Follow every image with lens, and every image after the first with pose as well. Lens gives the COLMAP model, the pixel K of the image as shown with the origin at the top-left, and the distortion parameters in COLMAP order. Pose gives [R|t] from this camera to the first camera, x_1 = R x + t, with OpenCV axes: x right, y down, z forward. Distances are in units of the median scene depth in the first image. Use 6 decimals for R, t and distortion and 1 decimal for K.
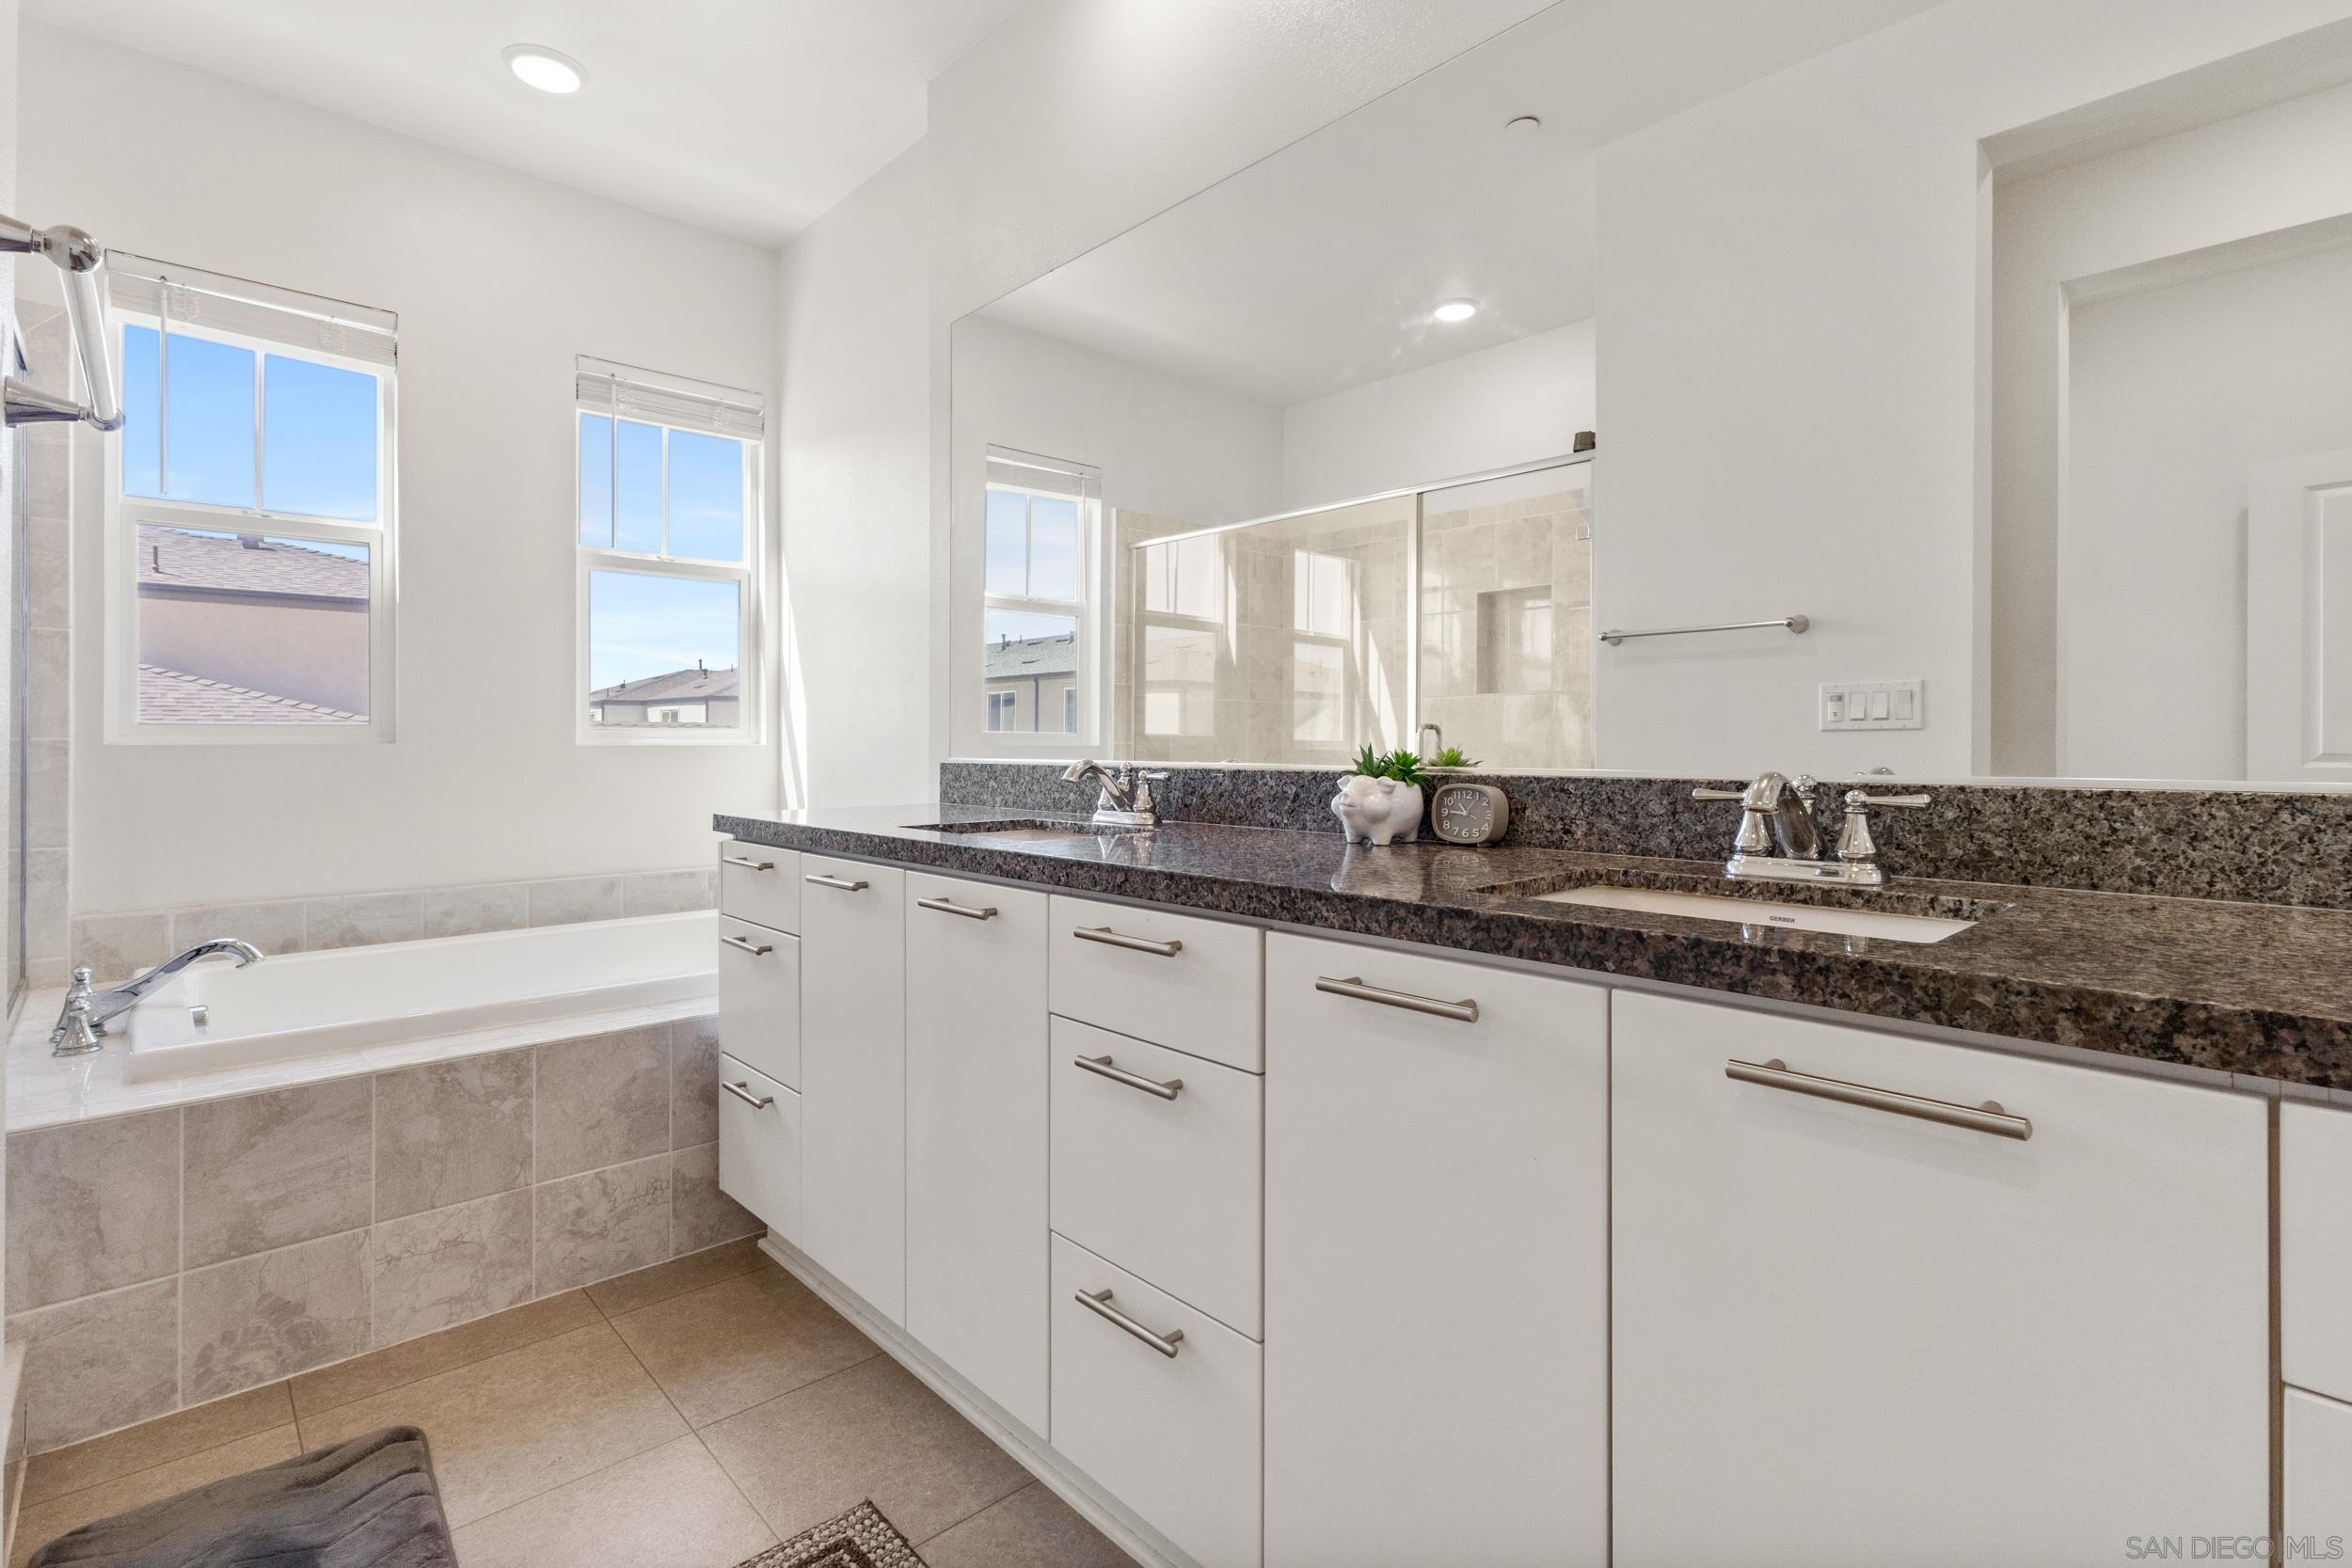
lens RADIAL K [[1084.1, 0, 1156.8], [0, 1084.1, 734.9], [0, 0, 1]] dist [0.003336, 0.000898]
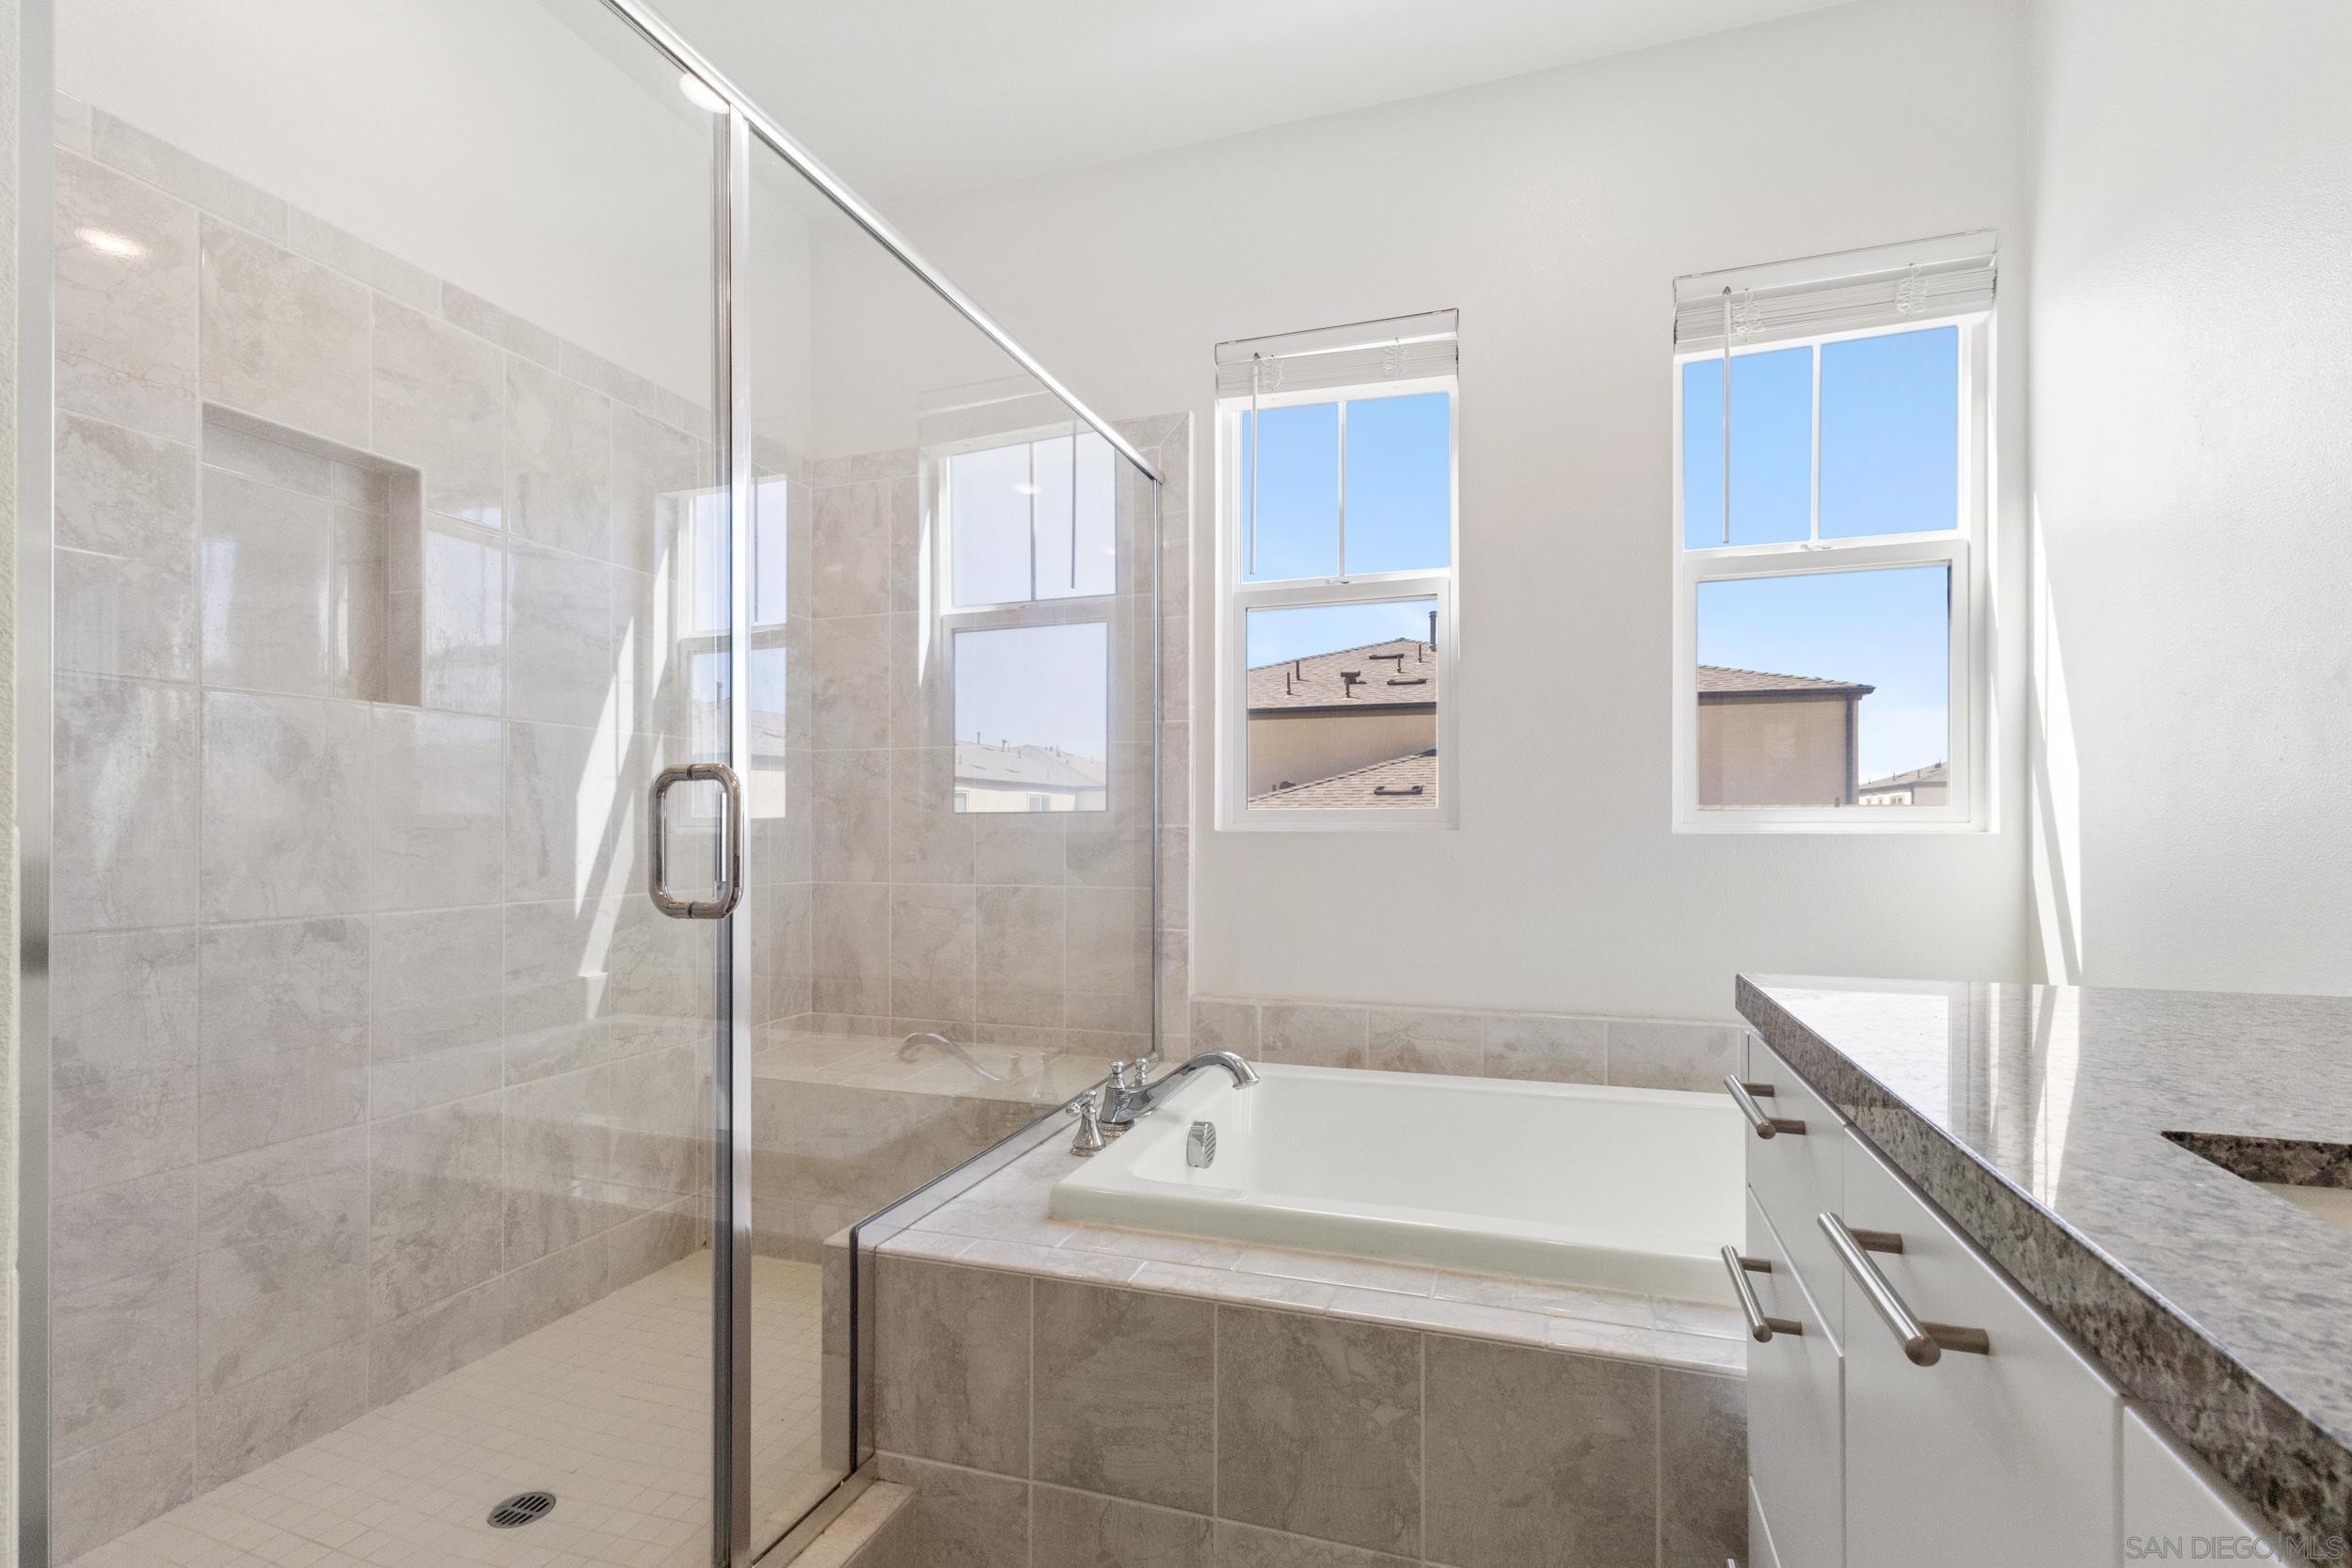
lens RADIAL K [[1103.5, 0, 1175.3], [0, 1103.5, 828.0], [0, 0, 1]] dist [0.004901, 0.000921]
pose [[0.484877, -0.000186, -0.874582, -0.104924], [0.005127, 0.999983, 0.002630, 0.004259], [0.874567, -0.005759, 0.484870, 0.603623]]
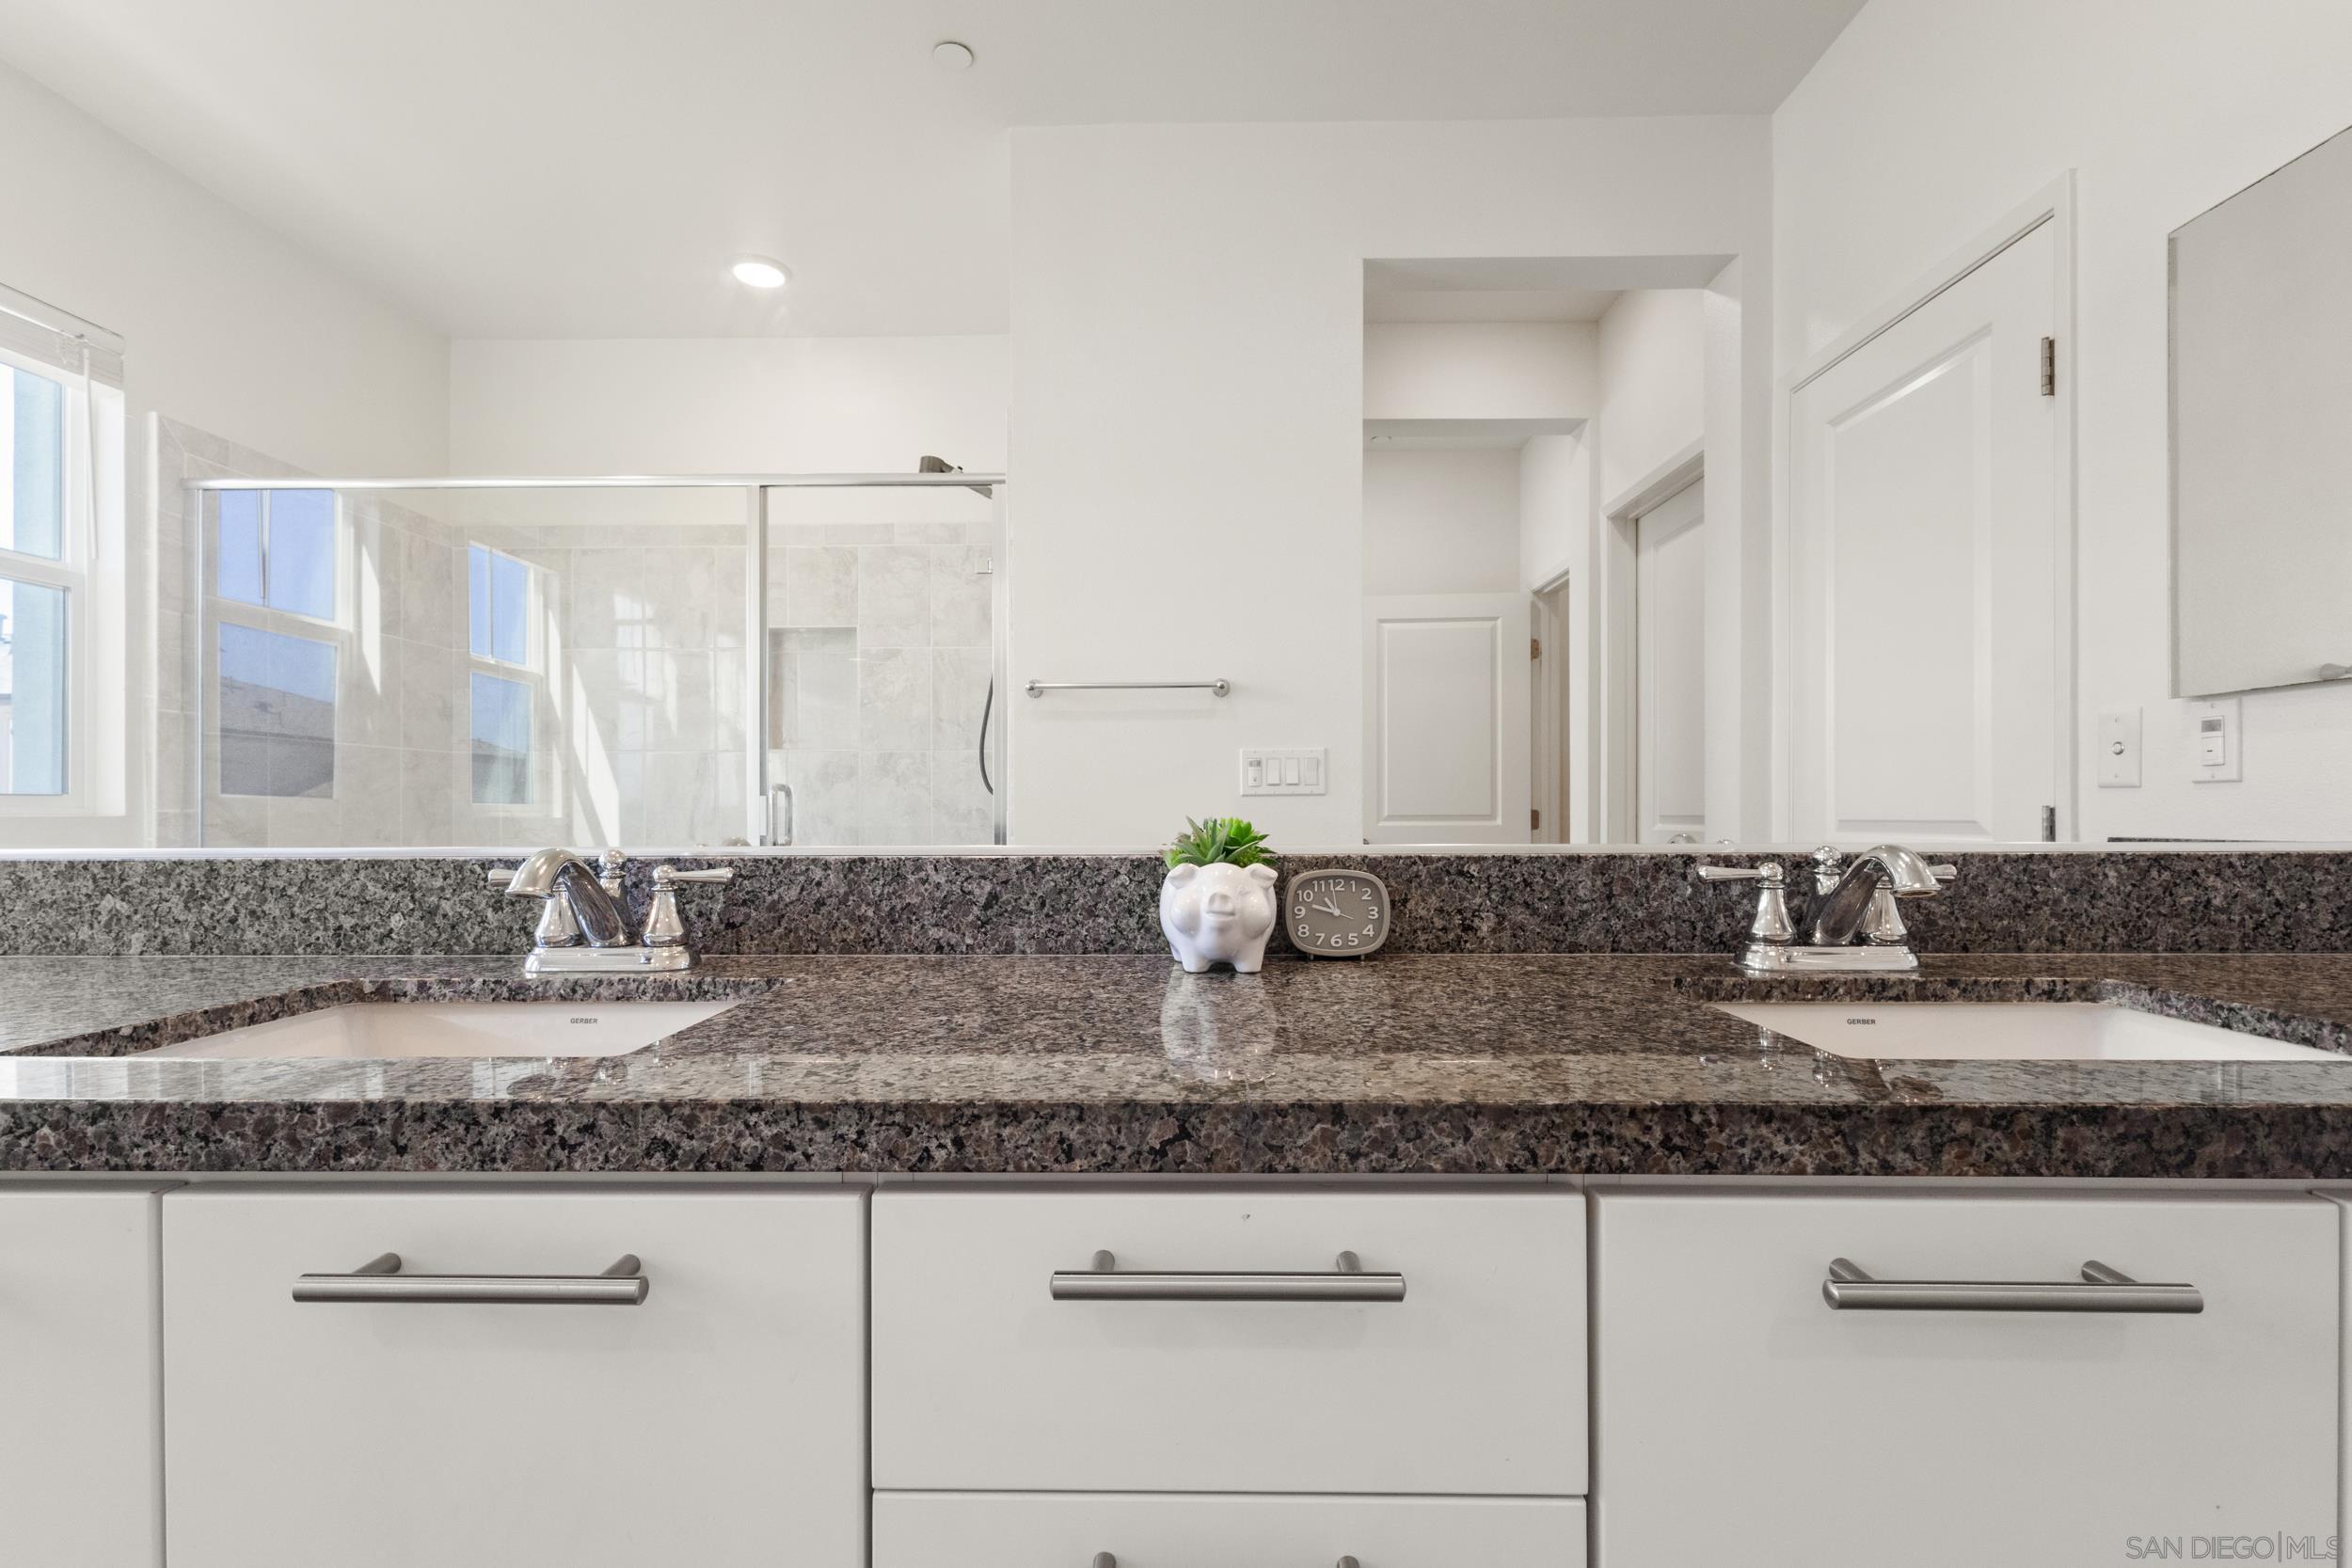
lens RADIAL K [[1087.8, 0, 1148.9], [0, 1087.8, 808.7], [0, 0, 1]] dist [0.006643, 0.000924]
pose [[0.691782, -0.004685, 0.722091, -0.220290], [-0.001606, 0.999966, 0.008027, 0.000918], [-0.722104, -0.006712, 0.691751, 0.451552]]
